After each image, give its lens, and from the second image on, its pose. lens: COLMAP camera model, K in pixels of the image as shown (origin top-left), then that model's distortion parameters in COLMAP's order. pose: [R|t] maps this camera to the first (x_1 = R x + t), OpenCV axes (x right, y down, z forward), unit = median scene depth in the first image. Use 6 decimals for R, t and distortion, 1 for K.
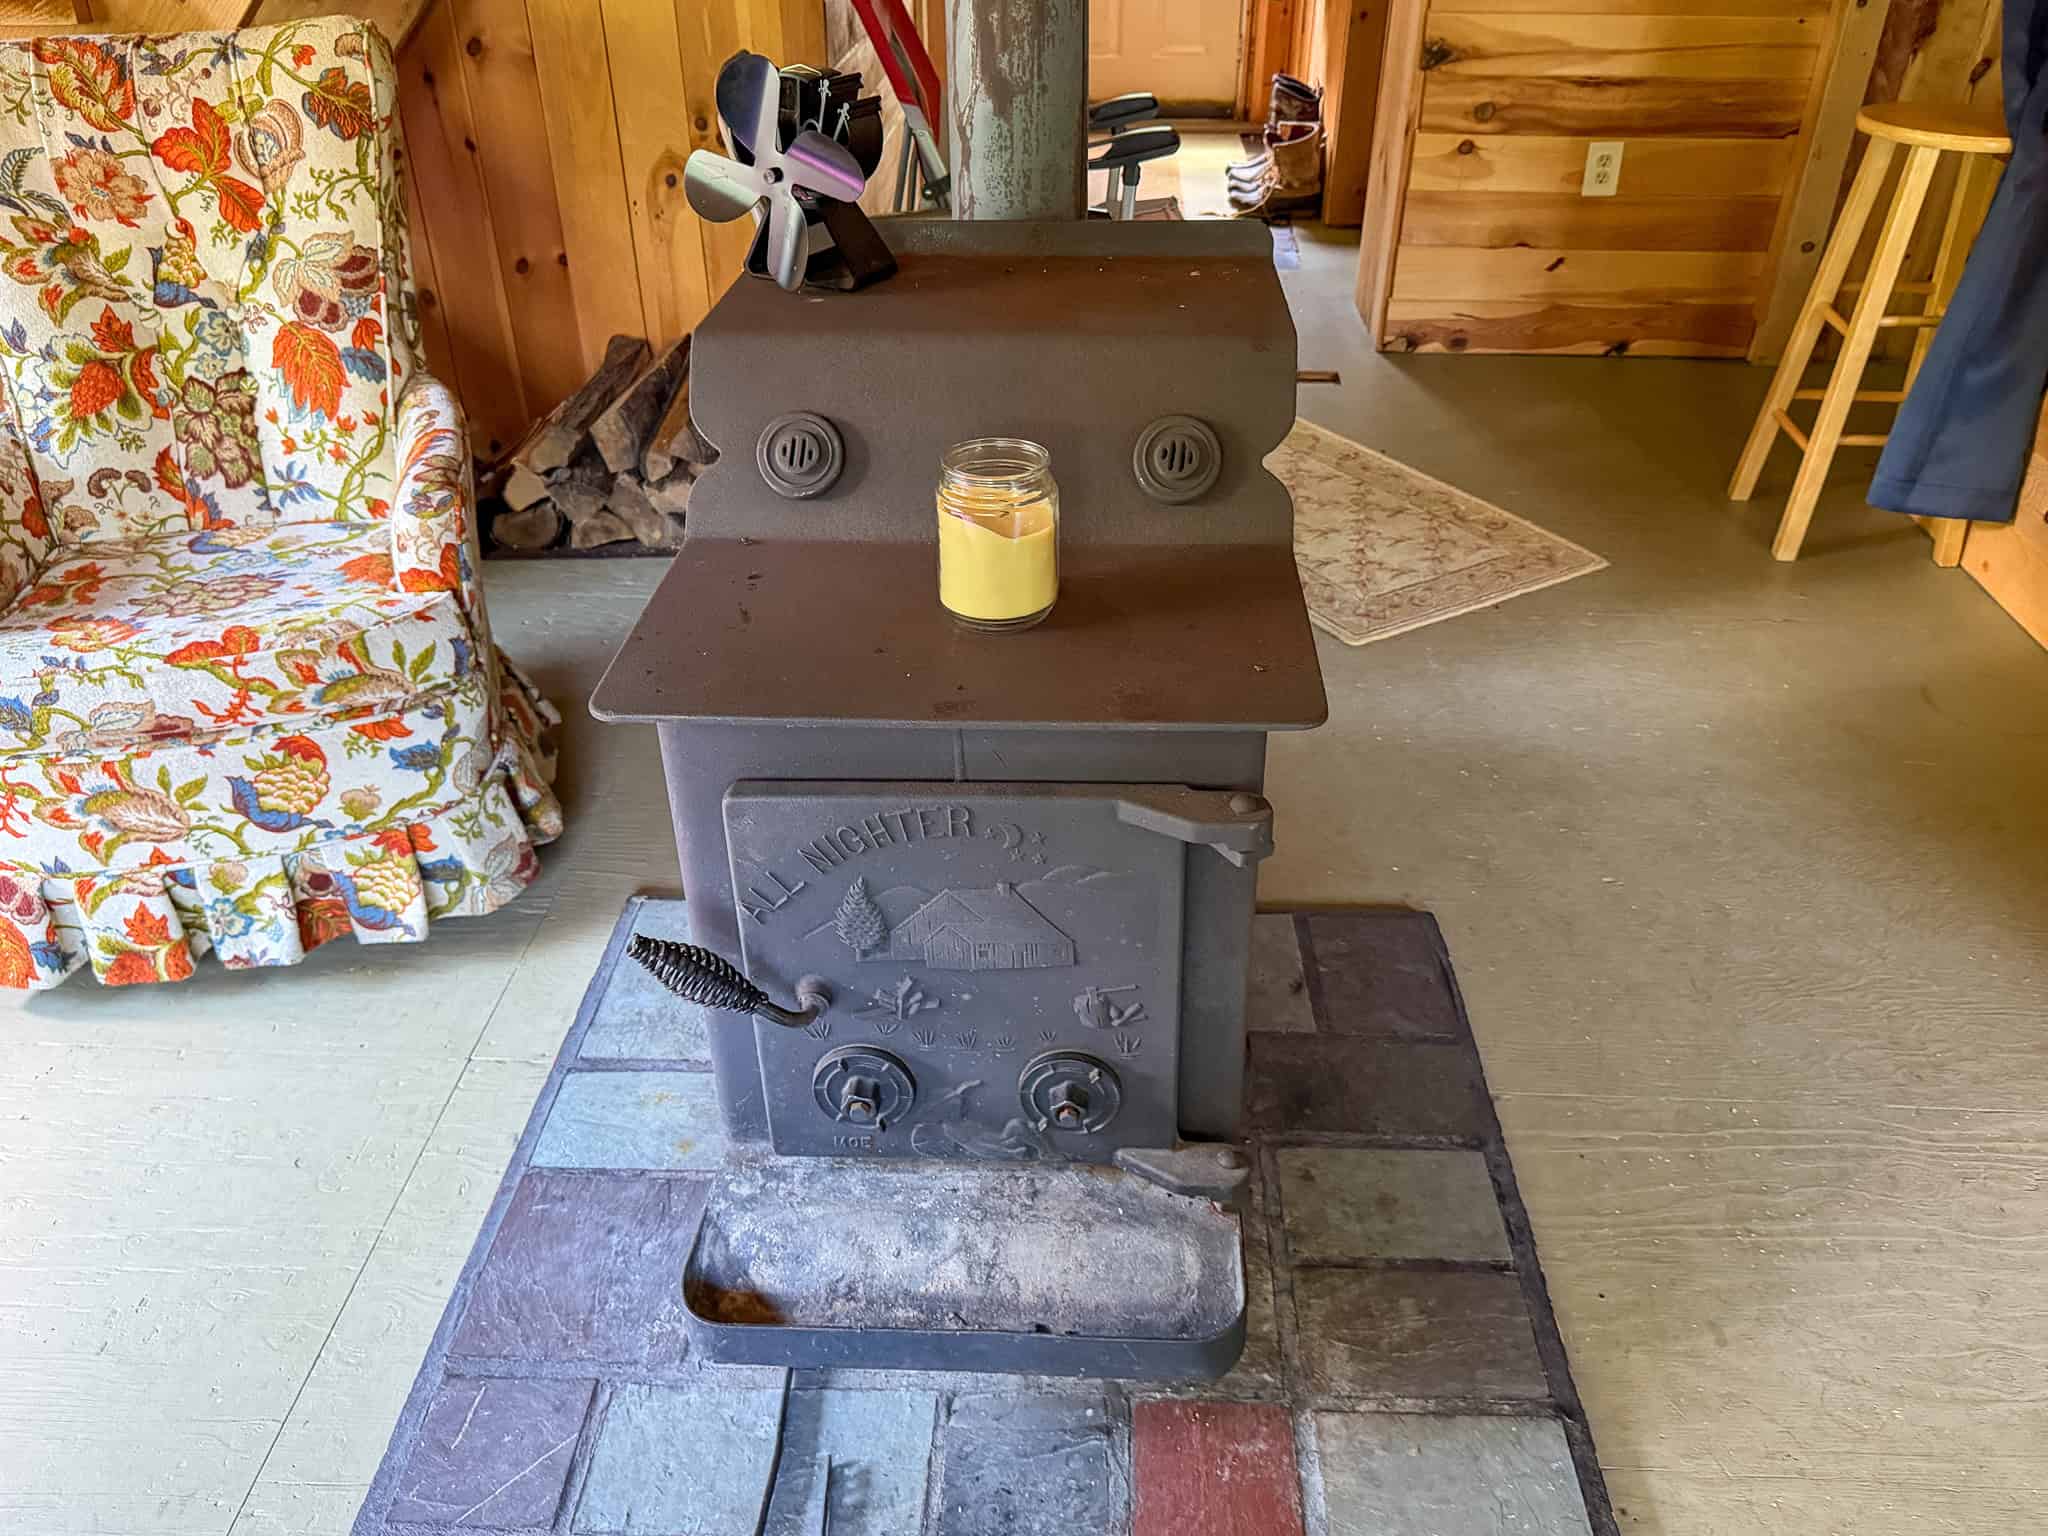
lens RADIAL K [[1523.1, 0, 1024.0], [0, 1523.1, 768.0], [0, 0, 1]] dist [-0.002208, -0.006917]
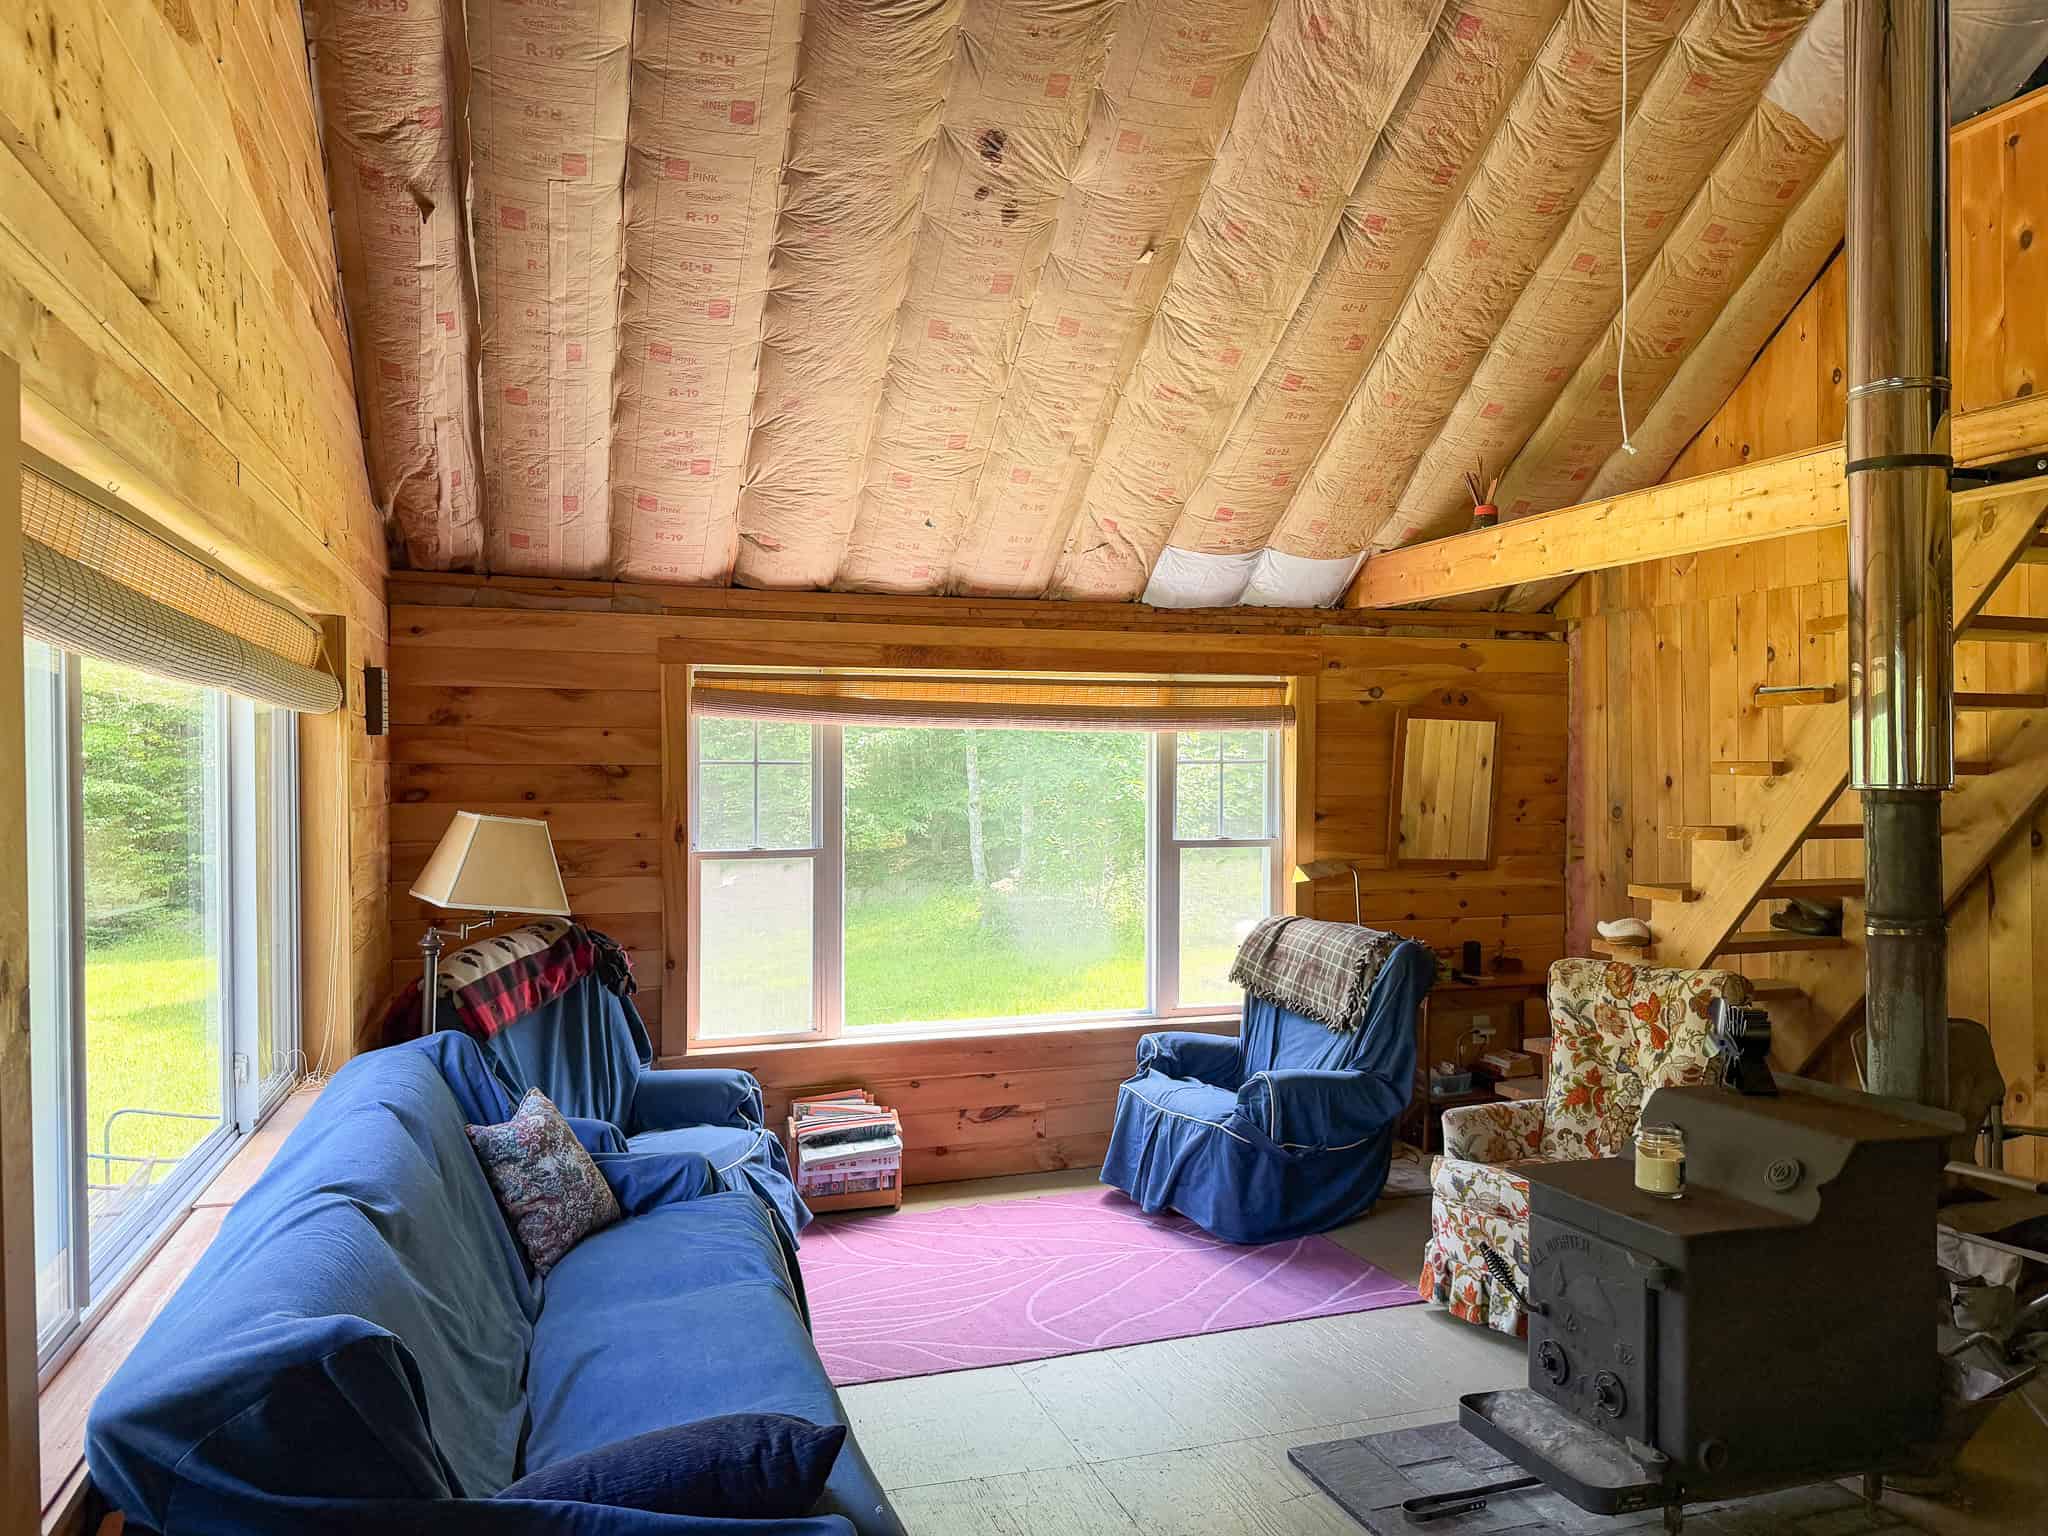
lens RADIAL K [[1523.1, 0, 1024.0], [0, 1523.1, 768.0], [0, 0, 1]] dist [-0.002208, -0.006917]
pose [[0.358417, 0.000137, -0.933561, 1.281351], [-0.505454, 0.840777, -0.193933, 0.210789], [0.784891, 0.541381, 0.301418, -0.647222]]
